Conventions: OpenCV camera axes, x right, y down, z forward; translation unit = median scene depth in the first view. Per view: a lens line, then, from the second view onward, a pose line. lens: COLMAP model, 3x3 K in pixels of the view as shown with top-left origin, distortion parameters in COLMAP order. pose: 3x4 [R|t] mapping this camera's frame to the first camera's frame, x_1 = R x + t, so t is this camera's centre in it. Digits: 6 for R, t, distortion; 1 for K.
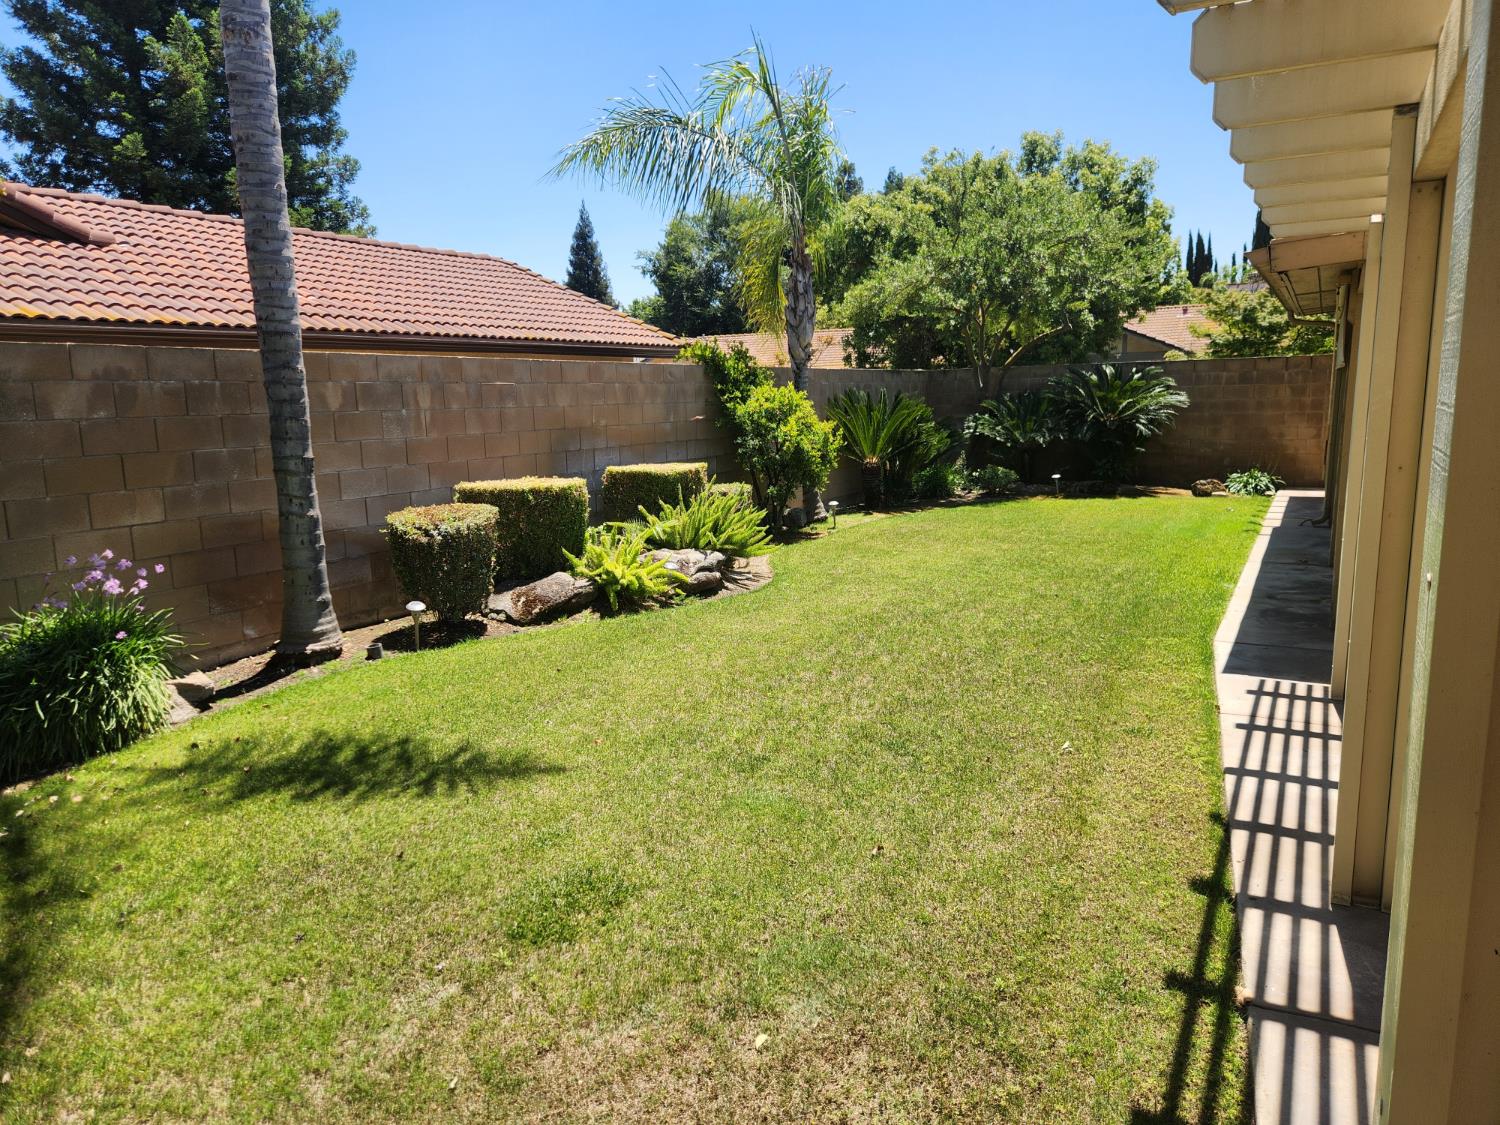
lens RADIAL K [[1010.0, 0, 740.1], [0, 1010.0, 562.3], [0, 0, 1]] dist [0.061594, -0.024563]
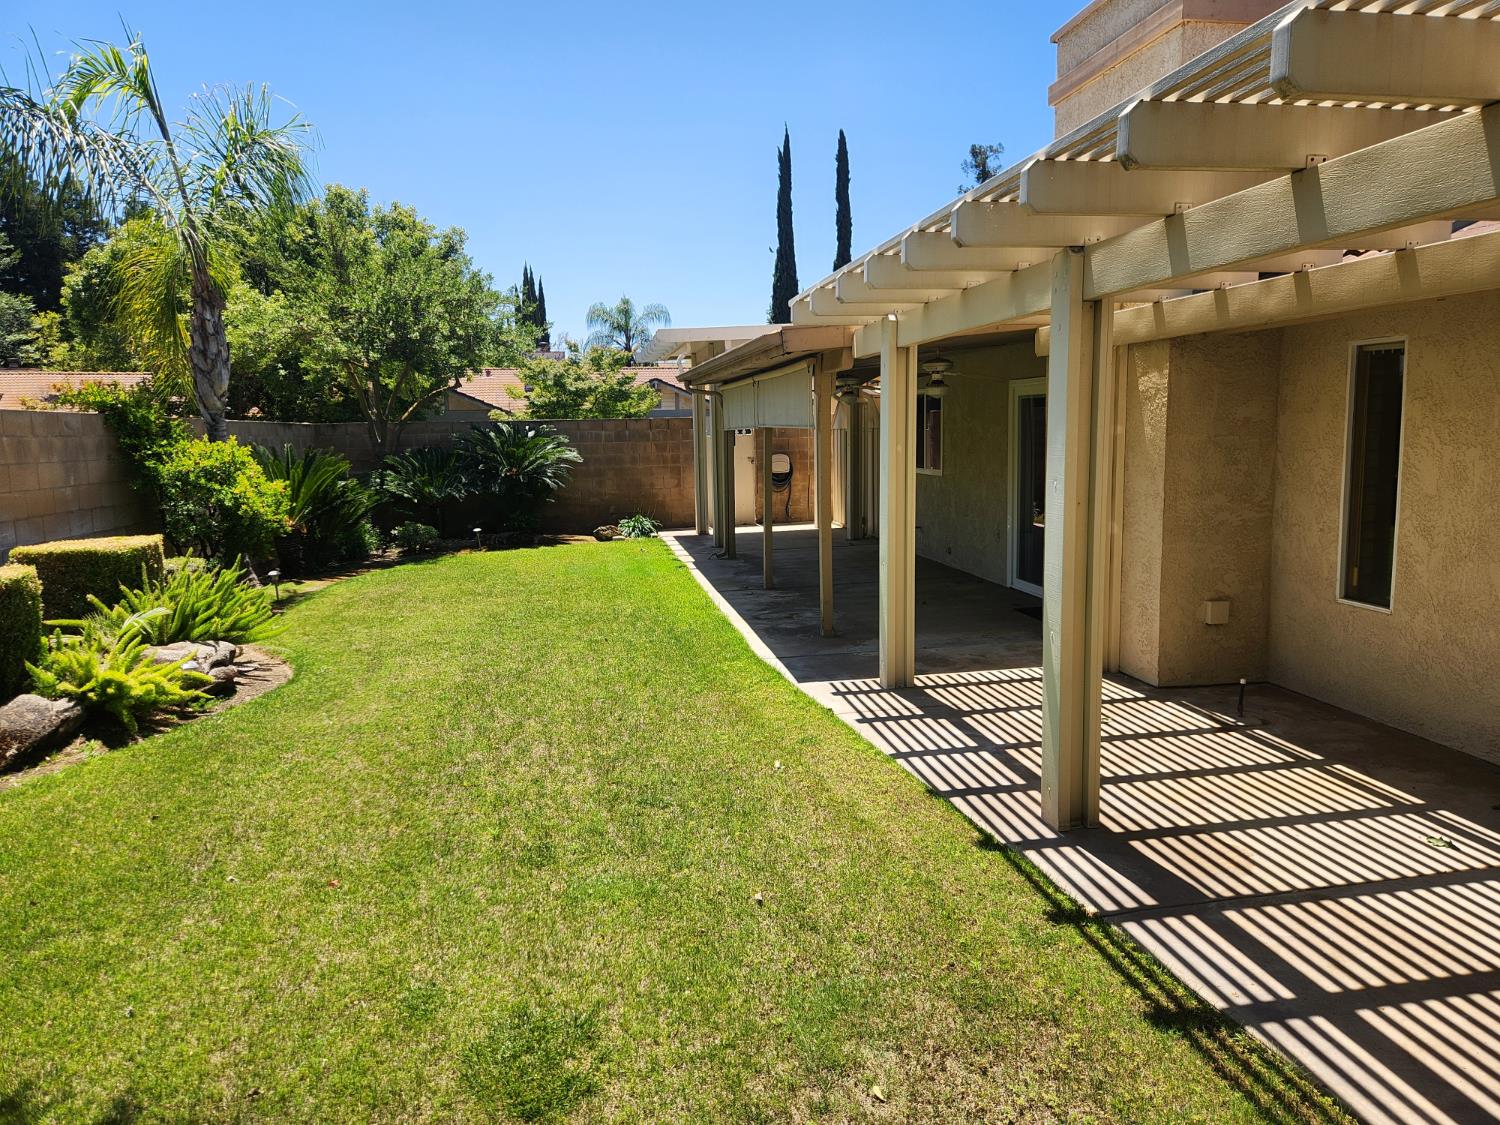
lens RADIAL K [[1010.0, 0, 746.2], [0, 1010.0, 558.5], [0, 0, 1]] dist [0.061594, -0.024563]
pose [[0.772166, -0.074721, 0.631012, -0.227429], [0.110360, 0.993740, -0.017374, -0.016553], [-0.625764, 0.083054, 0.775578, 0.087835]]
